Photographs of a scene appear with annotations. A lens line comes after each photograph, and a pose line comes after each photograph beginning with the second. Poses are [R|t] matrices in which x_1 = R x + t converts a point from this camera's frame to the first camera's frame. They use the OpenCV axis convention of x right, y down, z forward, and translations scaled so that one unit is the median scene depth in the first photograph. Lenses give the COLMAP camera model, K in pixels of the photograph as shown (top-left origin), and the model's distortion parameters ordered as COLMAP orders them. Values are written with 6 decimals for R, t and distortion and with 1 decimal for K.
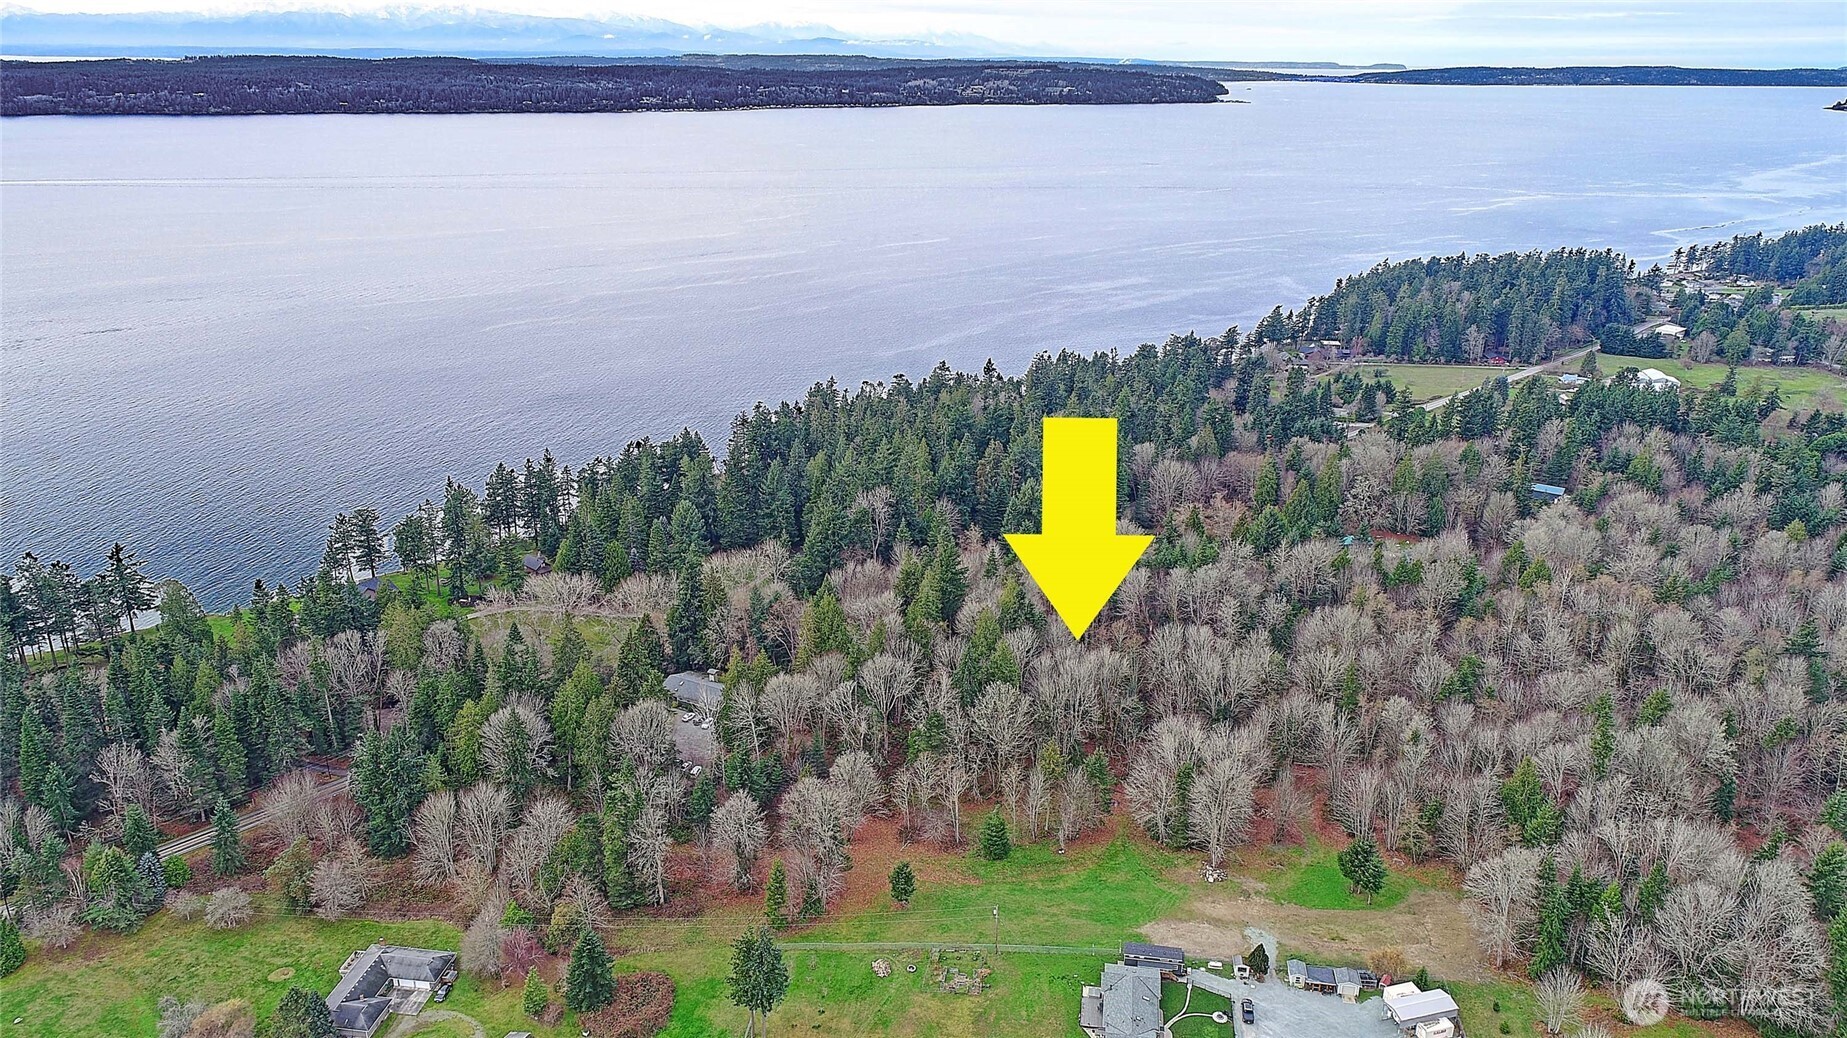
lens RADIAL K [[1281.2, 0, 923.5], [0, 1281.2, 519.0], [0, 0, 1]] dist [0.017648, -0.002424]
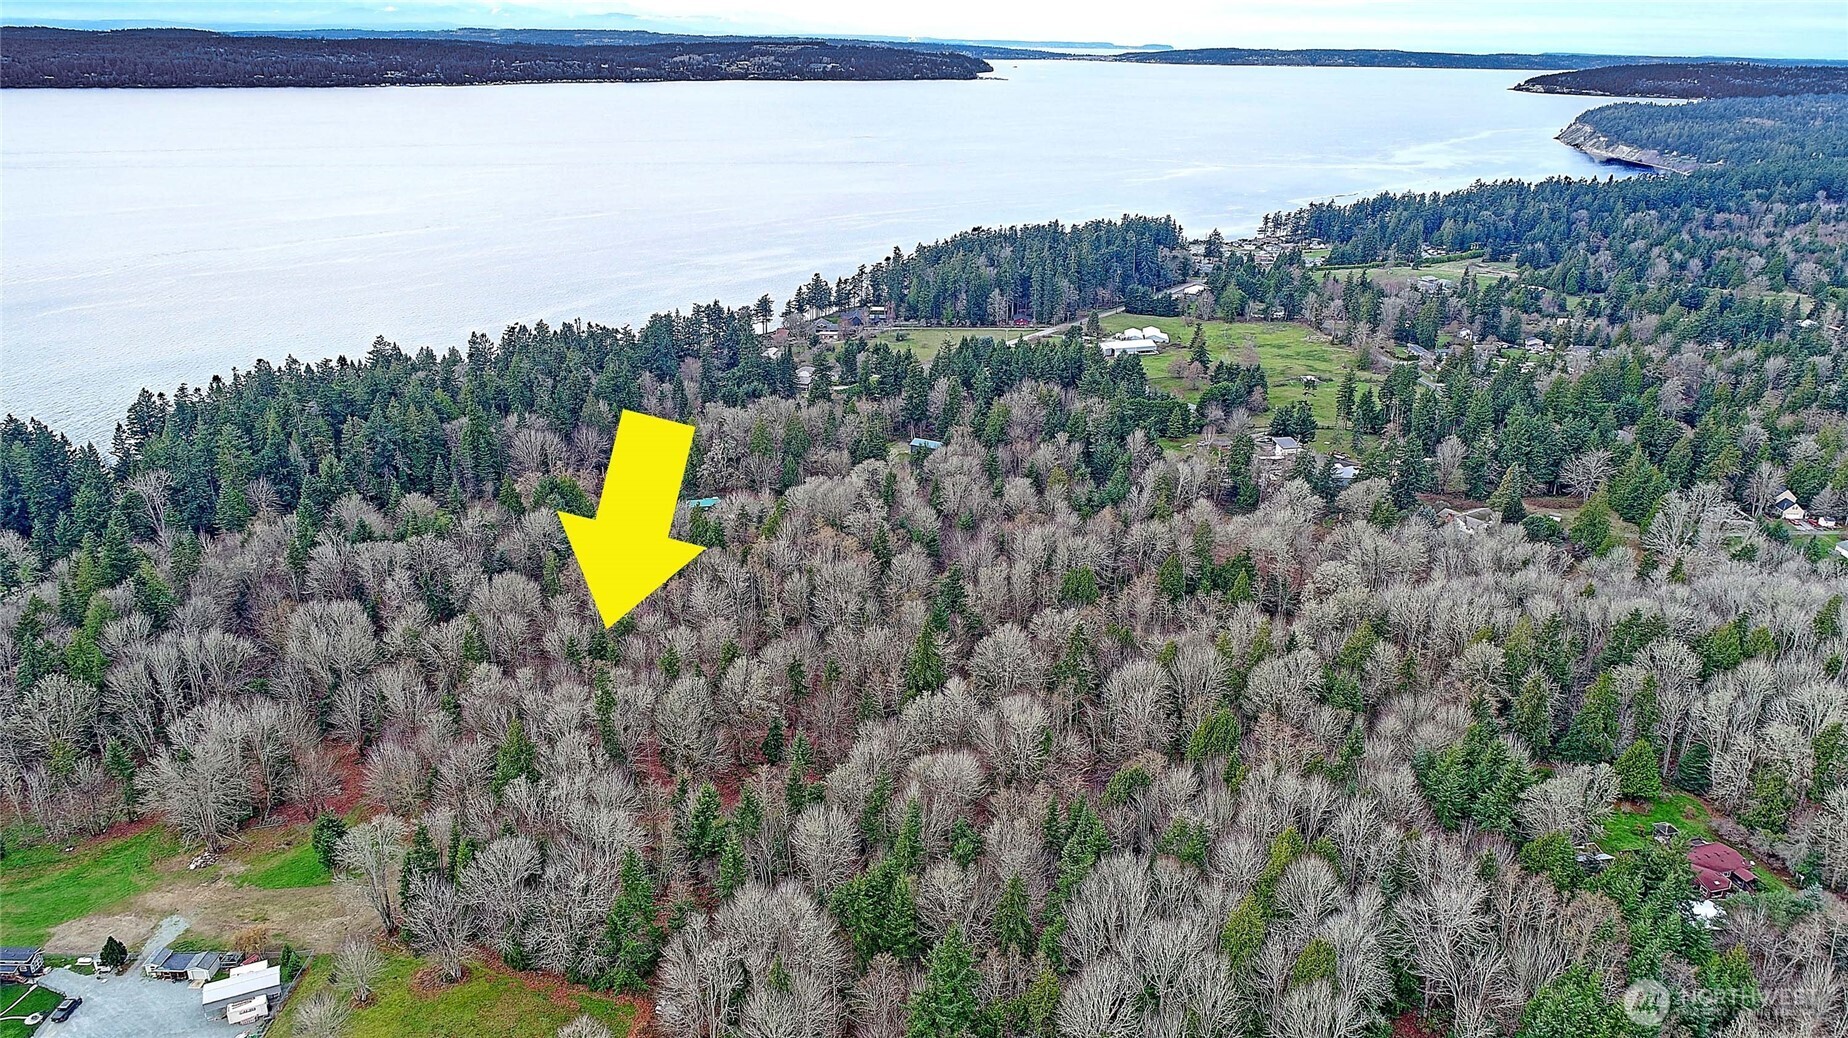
lens RADIAL K [[1244.5, 0, 924.0], [0, 1244.5, 519.0], [0, 0, 1]] dist [0.001628, 0.000825]
pose [[0.988793, -0.046298, 0.141929, 0.039600], [0.042606, 0.998673, 0.028944, 0.000878], [-0.143081, -0.022573, 0.989454, -0.000289]]
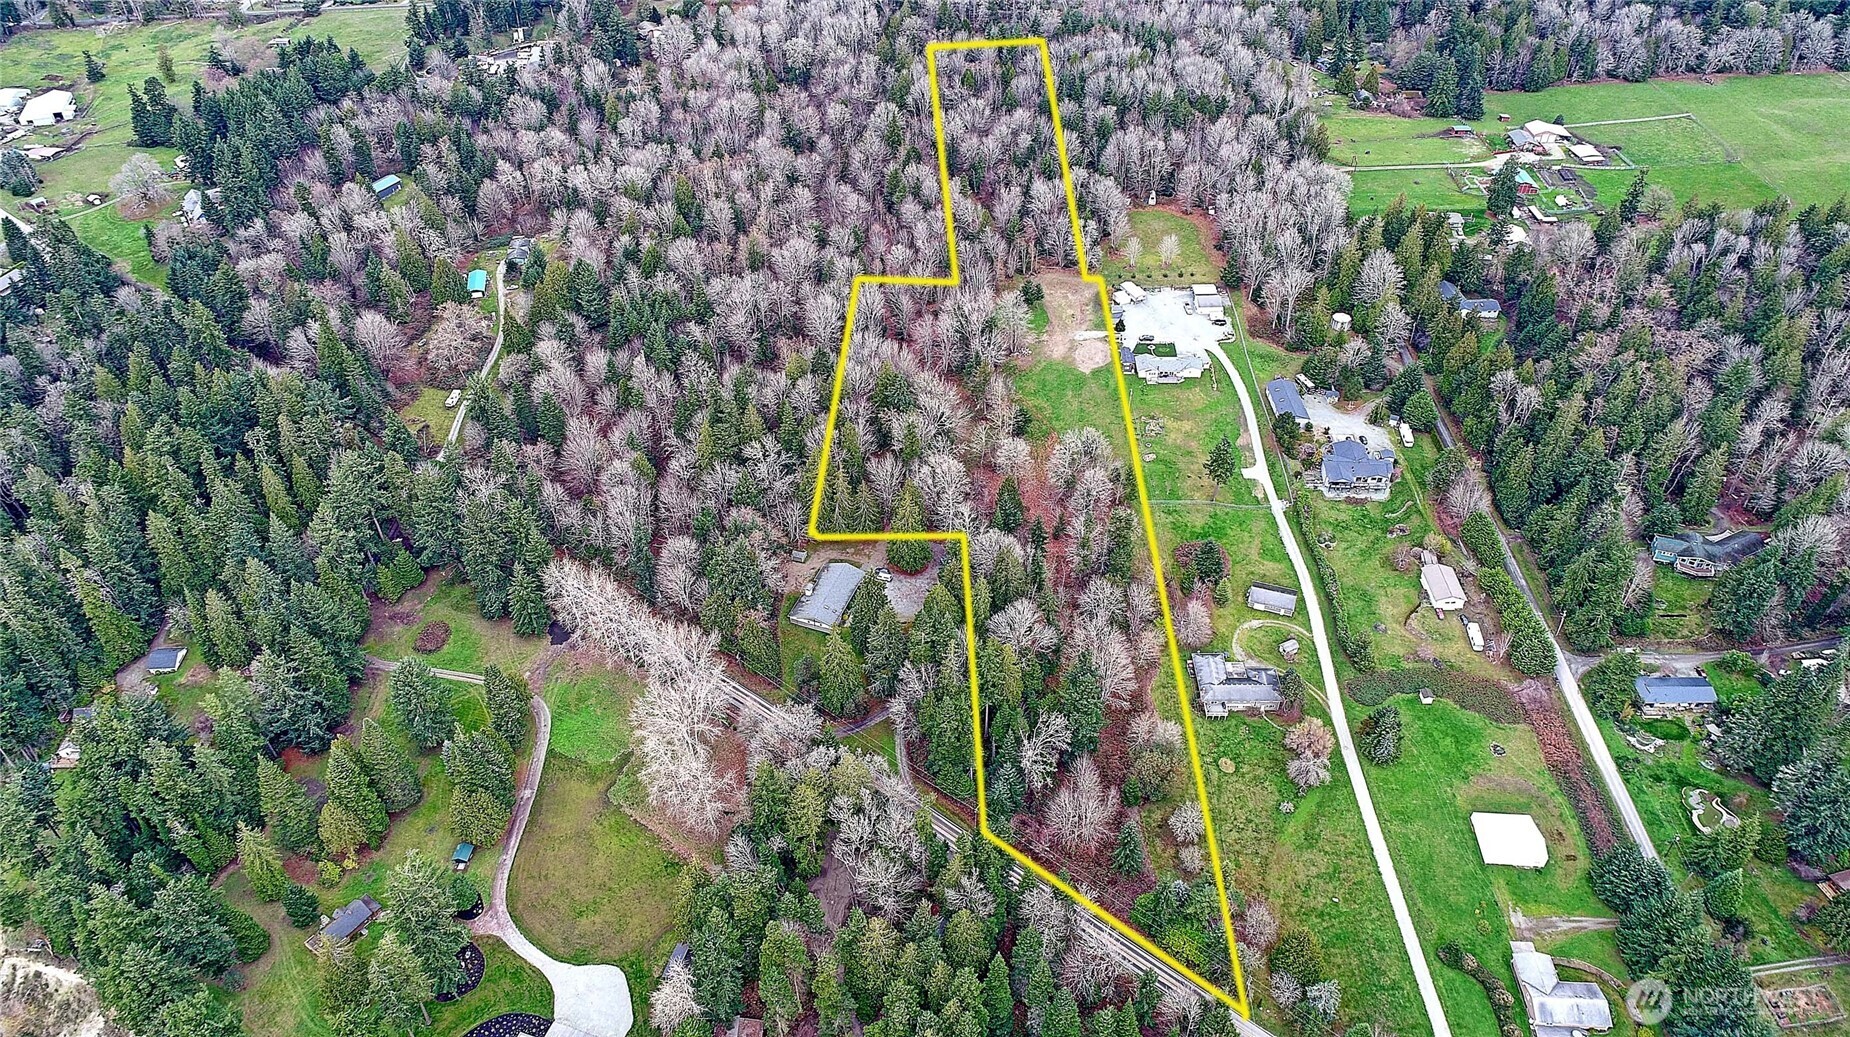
lens RADIAL K [[1252.3, 0, 929.6], [0, 1252.3, 517.1], [0, 0, 1]] dist [0.002667, 0.000046]
pose [[-0.138786, -0.645334, 0.751187, -0.078249], [0.343313, 0.680138, 0.647726, -0.046929], [-0.928910, 0.347788, 0.127158, 0.062336]]
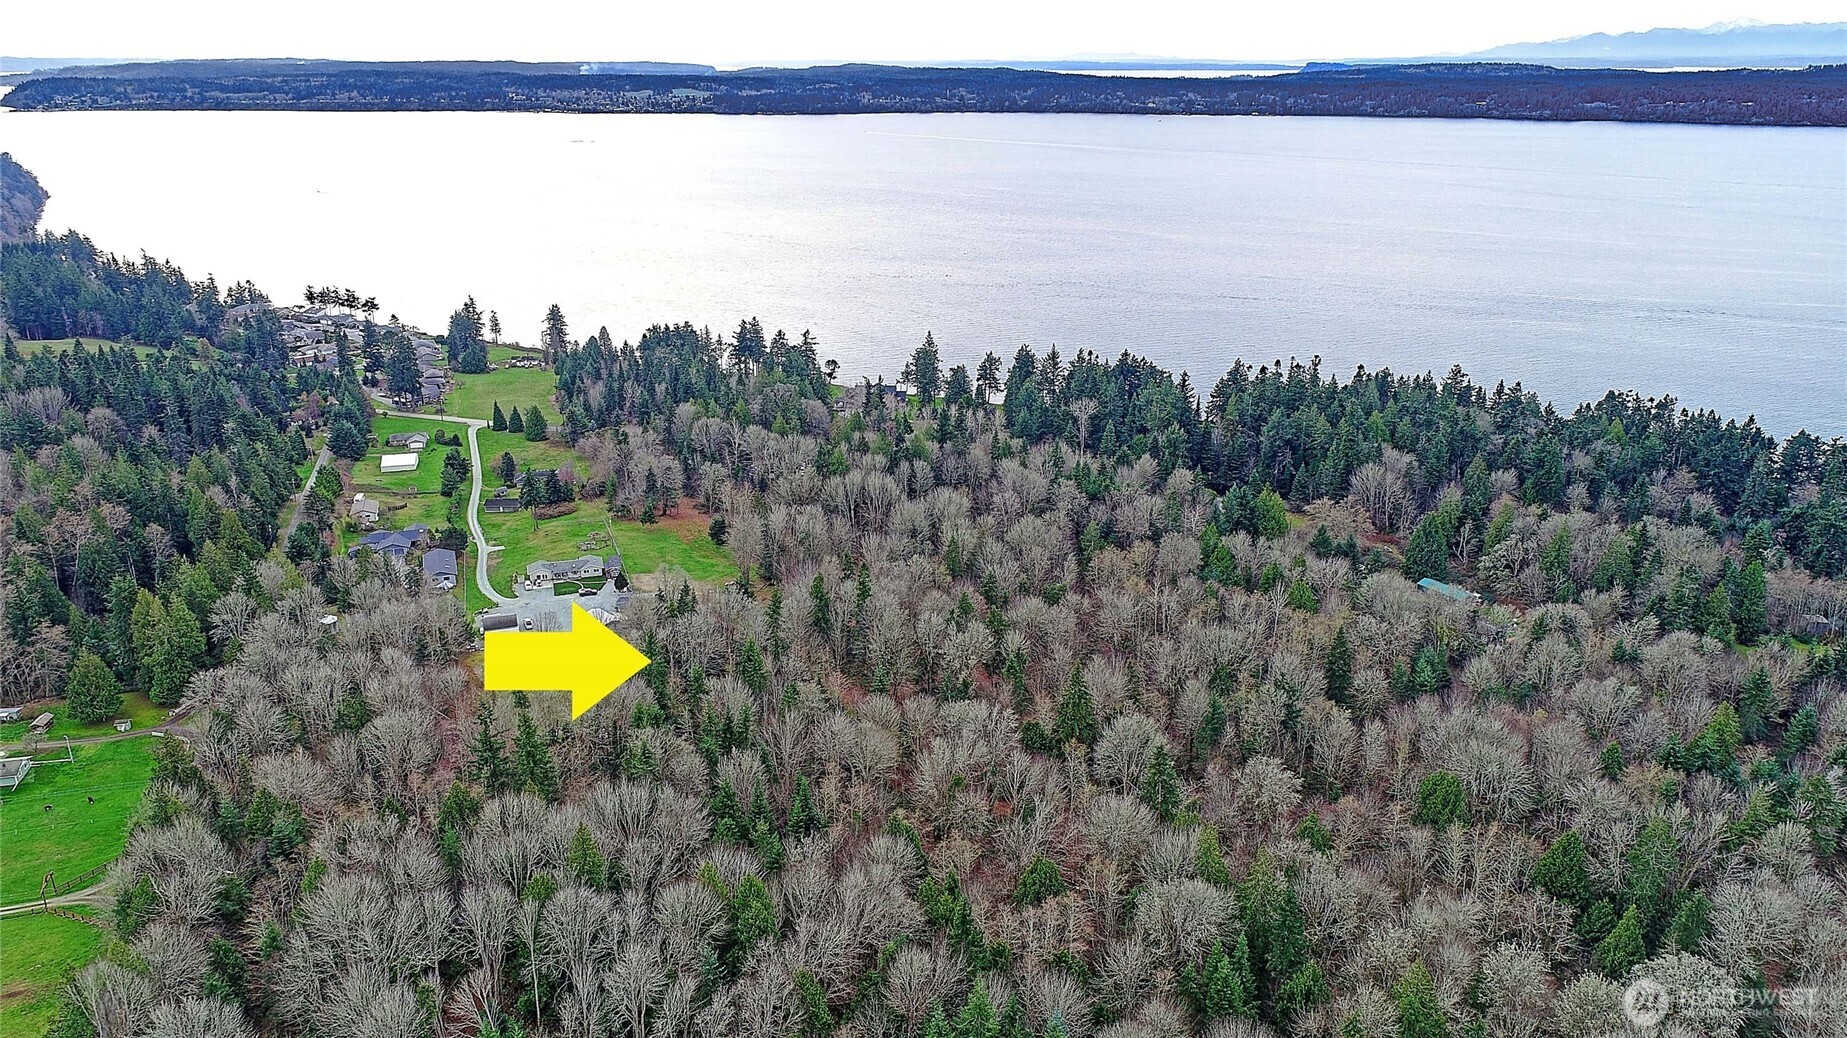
lens RADIAL K [[1316.4, 0, 923.5], [0, 1316.4, 519.0], [0, 0, 1]] dist [0.016231, -0.001375]
pose [[0.445234, 0.290107, -0.847115, 0.102340], [-0.303431, 0.938967, 0.162082, -0.007644], [0.842434, 0.184877, 0.506088, 0.024253]]
